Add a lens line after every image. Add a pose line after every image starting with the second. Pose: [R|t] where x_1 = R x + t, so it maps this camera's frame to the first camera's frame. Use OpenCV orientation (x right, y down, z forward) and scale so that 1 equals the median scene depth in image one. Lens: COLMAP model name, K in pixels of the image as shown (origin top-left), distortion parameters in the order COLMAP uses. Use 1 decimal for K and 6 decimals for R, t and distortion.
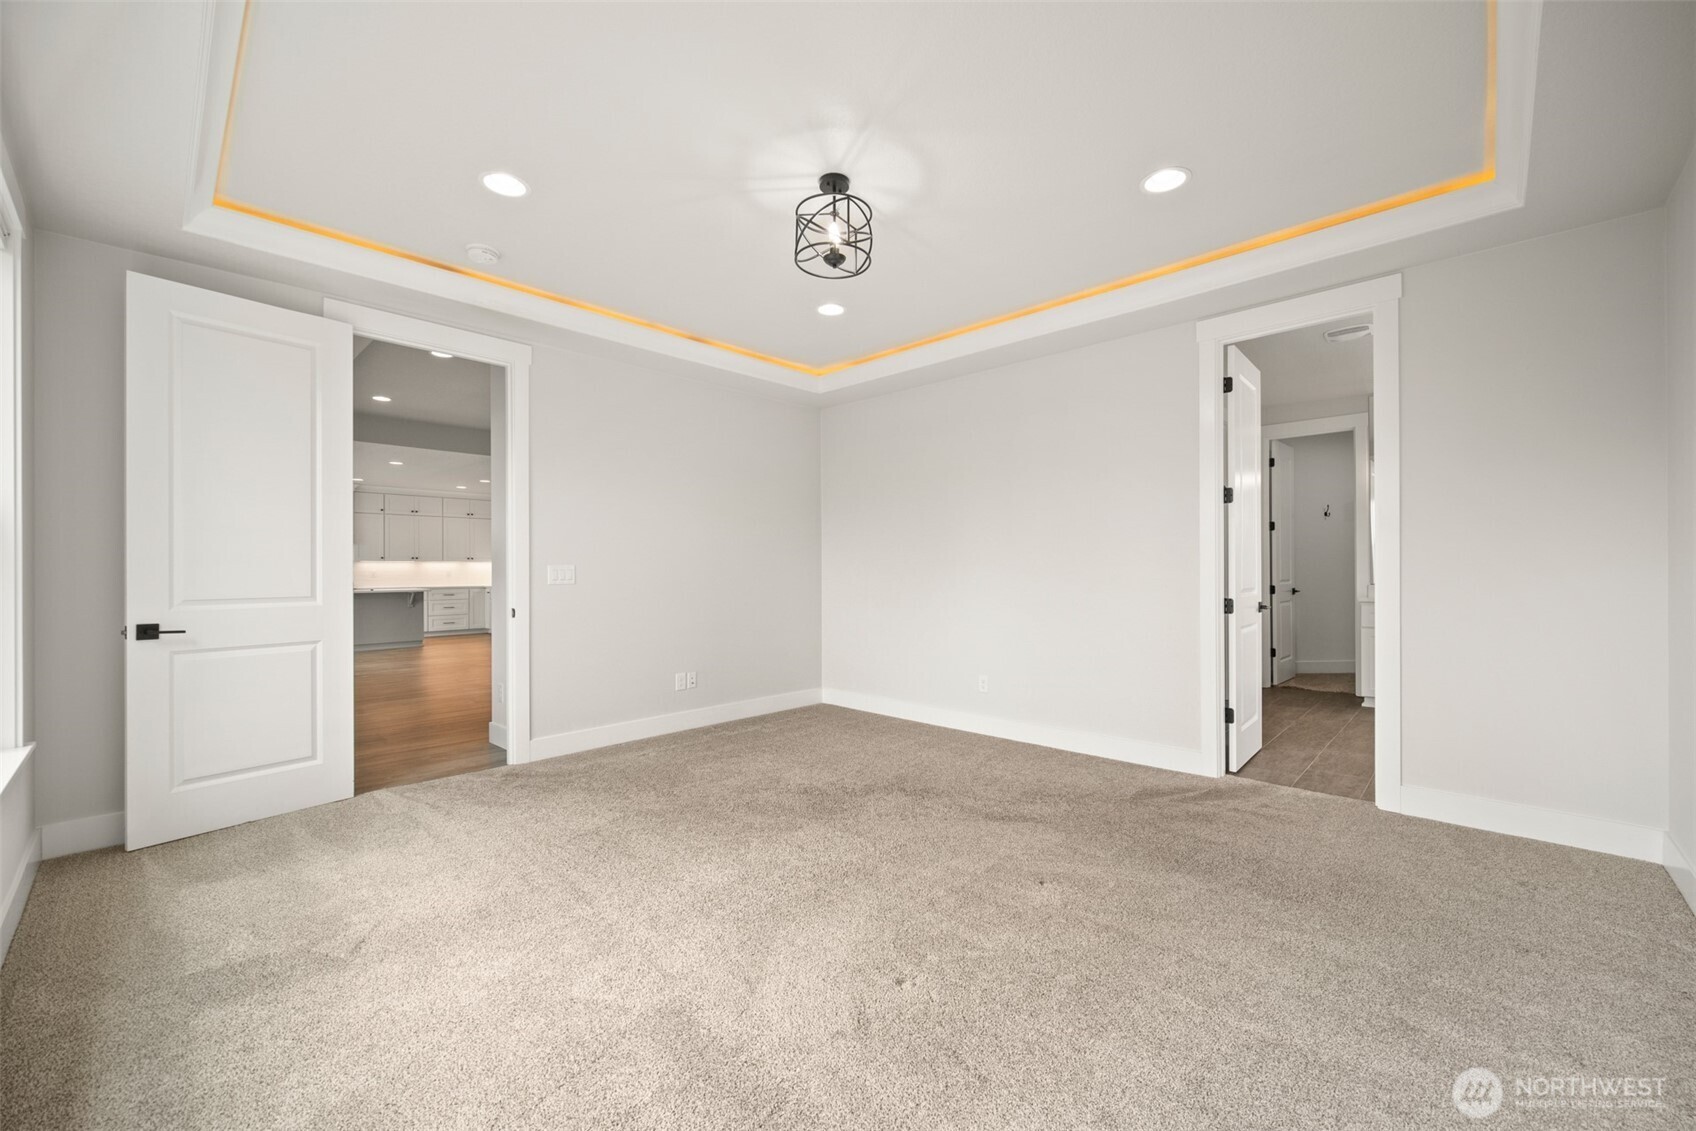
lens RADIAL K [[680.3, 0, 842.3], [0, 680.3, 571.3], [0, 0, 1]] dist [-0.000228, -0.000012]
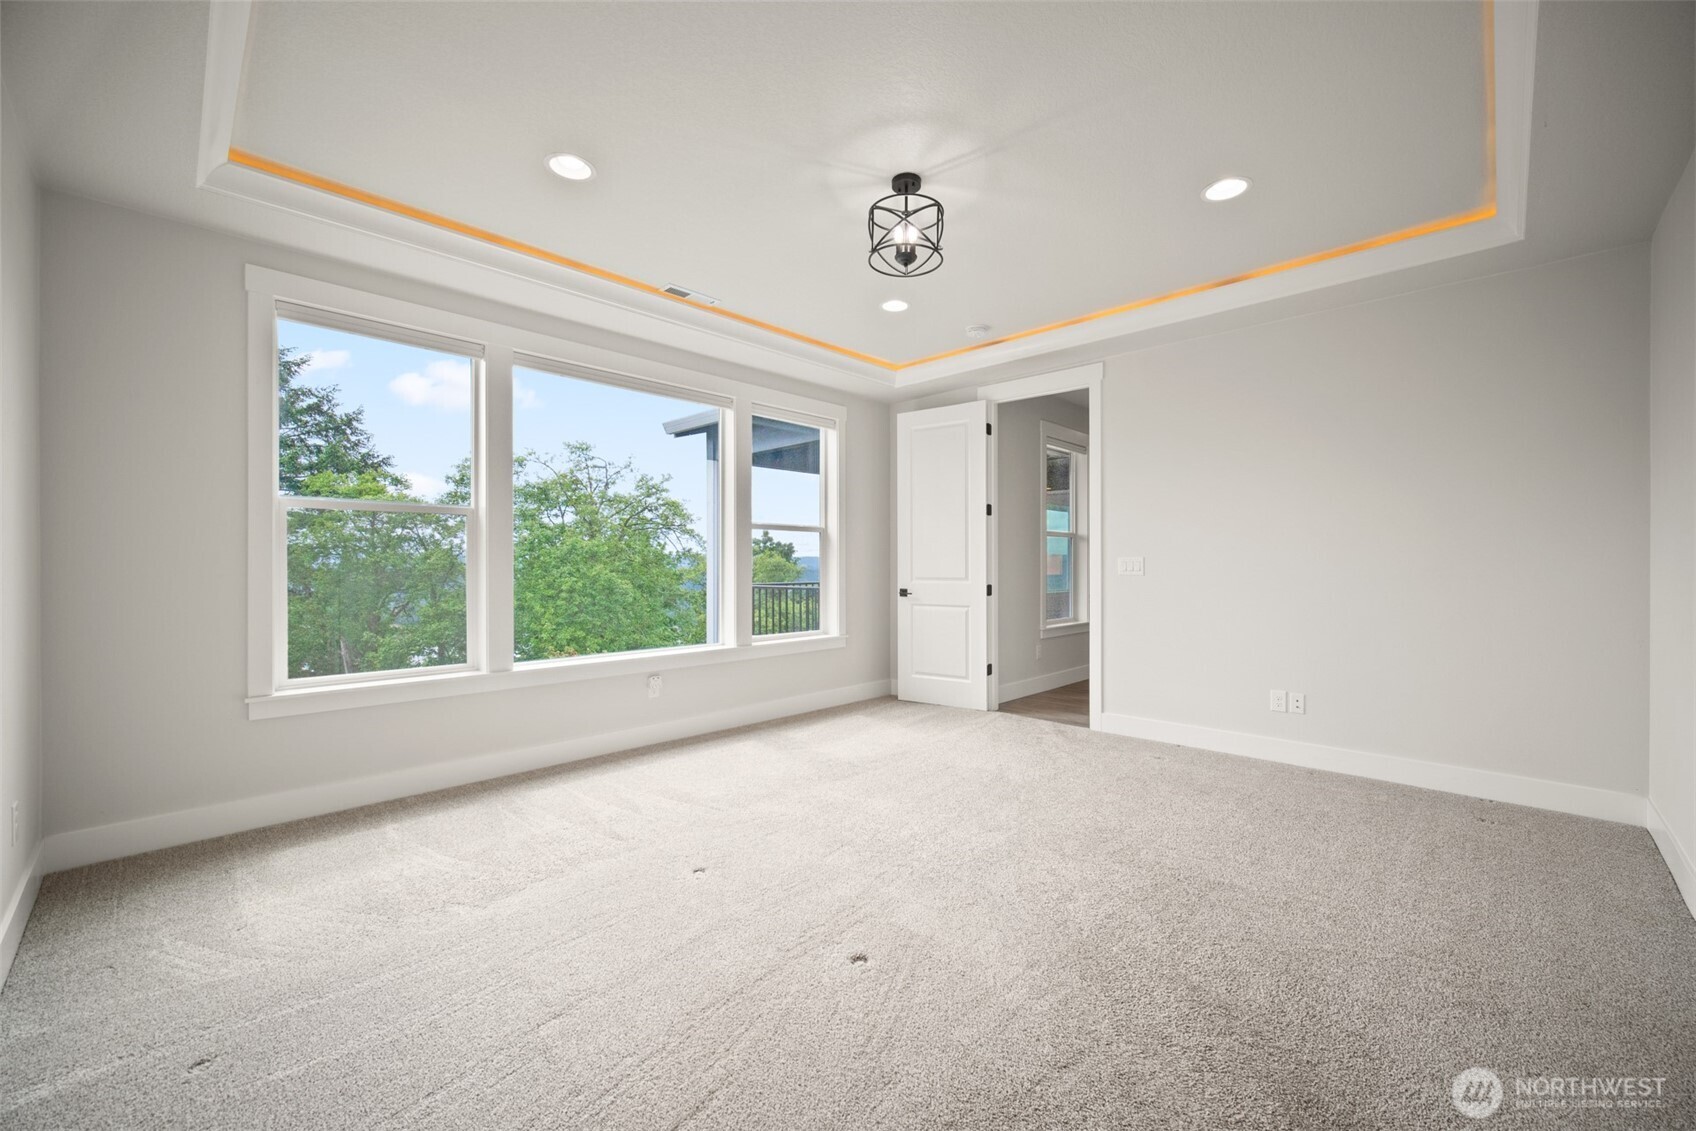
lens RADIAL K [[649.7, 0, 848.0], [0, 649.7, 565.5], [0, 0, 1]] dist [-0.002072, -0.000214]
pose [[0.007639, 0.006340, -0.999951, 0.816672], [-0.002141, 0.999978, 0.006324, -0.001719], [0.999969, 0.002093, 0.007652, 0.764226]]
